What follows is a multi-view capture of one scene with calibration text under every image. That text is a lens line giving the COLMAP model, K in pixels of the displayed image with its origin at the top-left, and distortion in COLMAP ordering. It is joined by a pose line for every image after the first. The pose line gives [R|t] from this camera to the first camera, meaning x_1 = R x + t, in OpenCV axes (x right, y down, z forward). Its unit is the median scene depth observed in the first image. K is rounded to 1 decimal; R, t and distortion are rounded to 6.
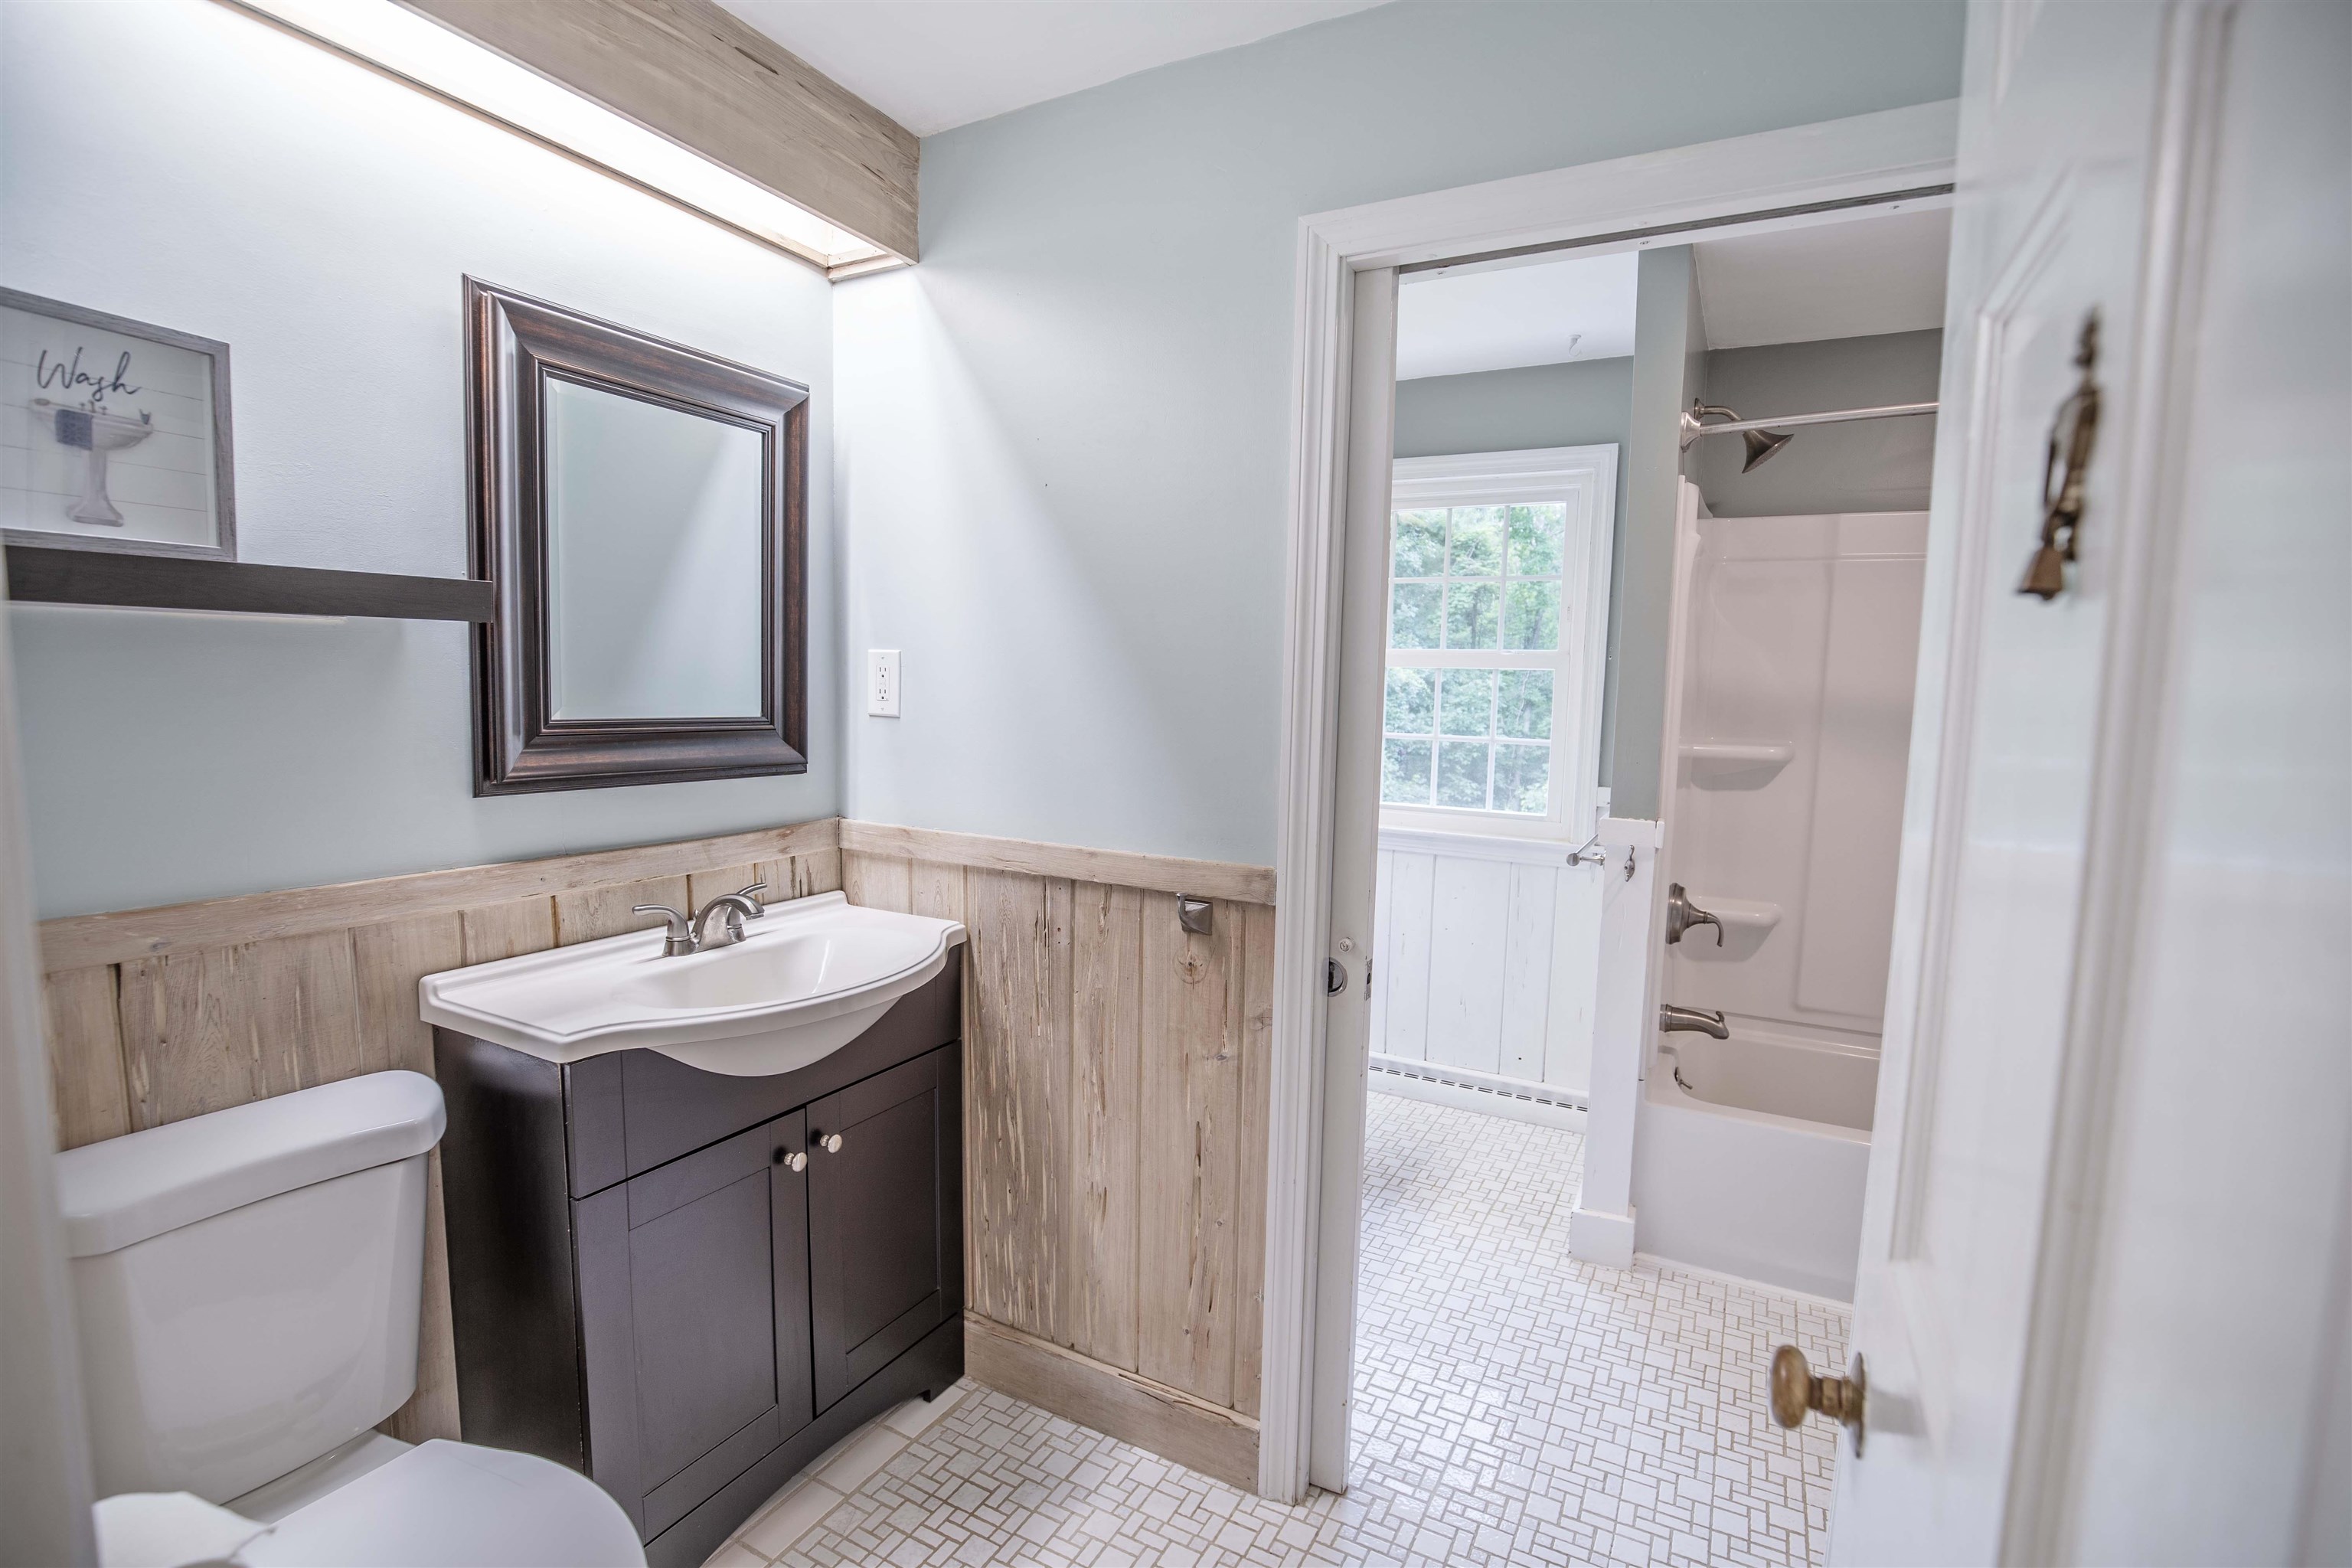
lens RADIAL K [[1084.3, 0, 1174.0], [0, 1084.3, 814.4], [0, 0, 1]] dist [-0.001029, -0.000064]
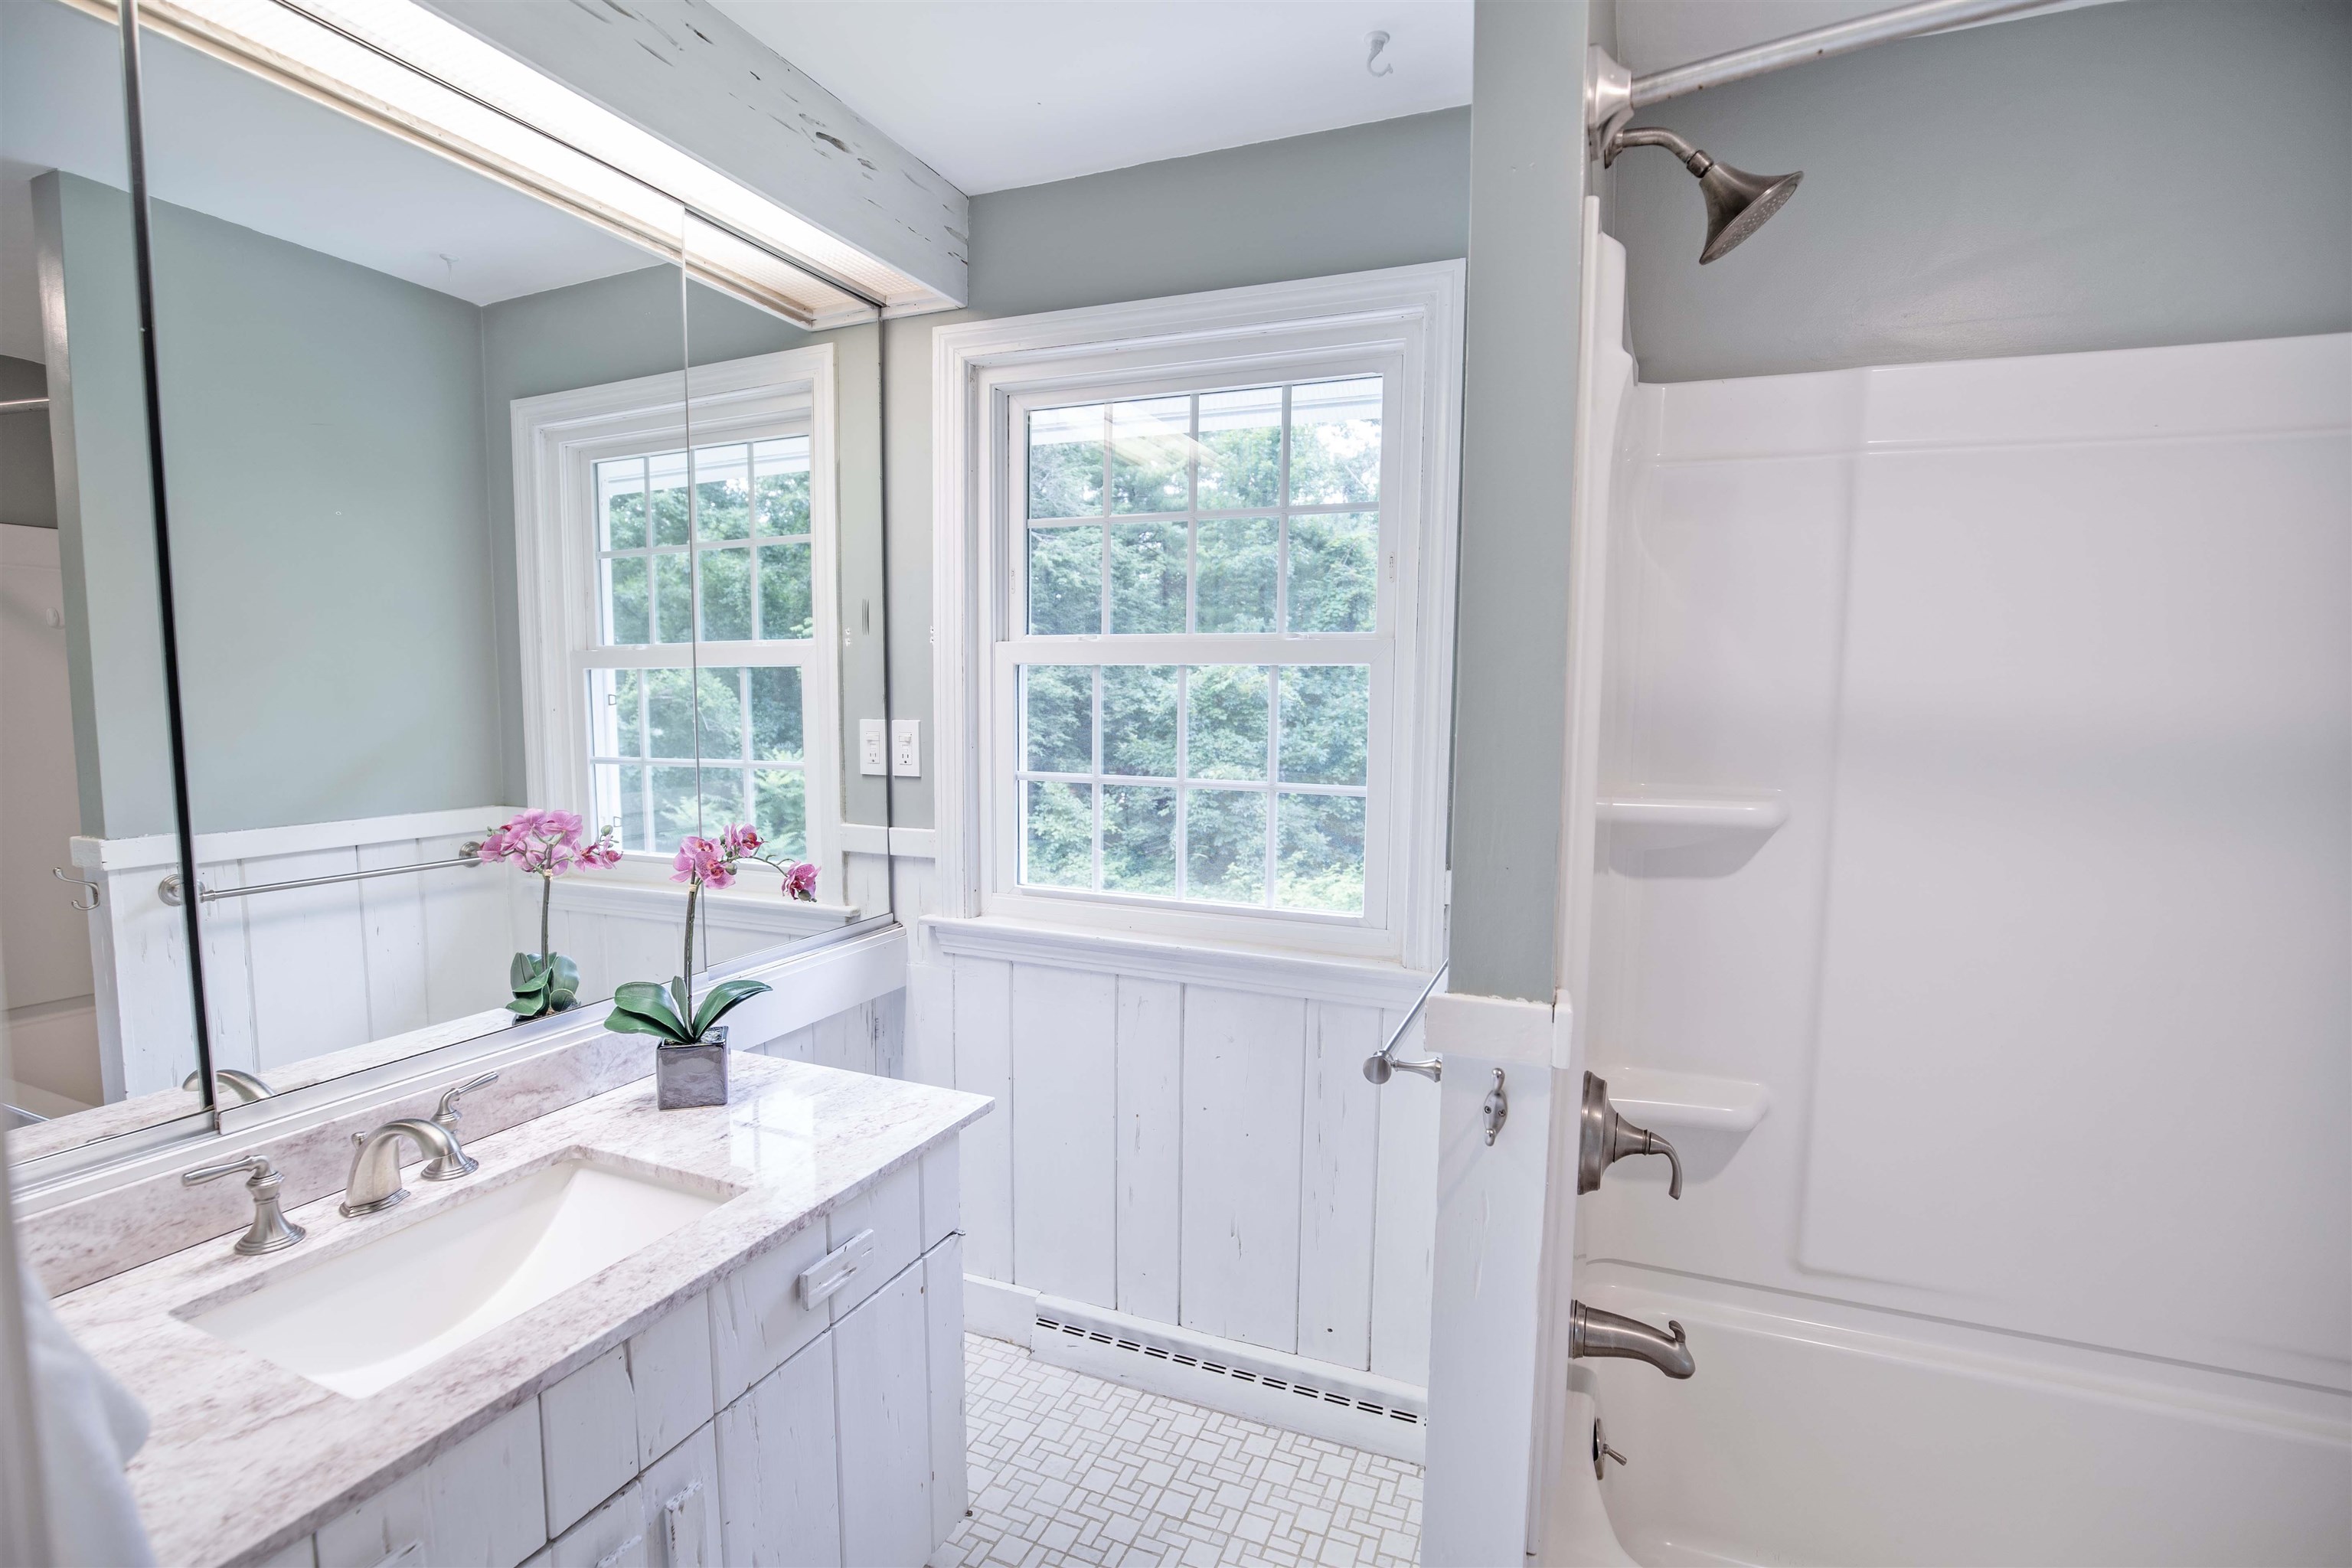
lens RADIAL K [[1093.9, 0, 1173.4], [0, 1093.9, 801.2], [0, 0, 1]] dist [-0.023932, 0.000258]
pose [[0.995262, -0.014408, 0.096158, 0.213535], [0.016881, 0.999546, -0.024955, -0.053652], [-0.095755, 0.026460, 0.995053, 0.489082]]
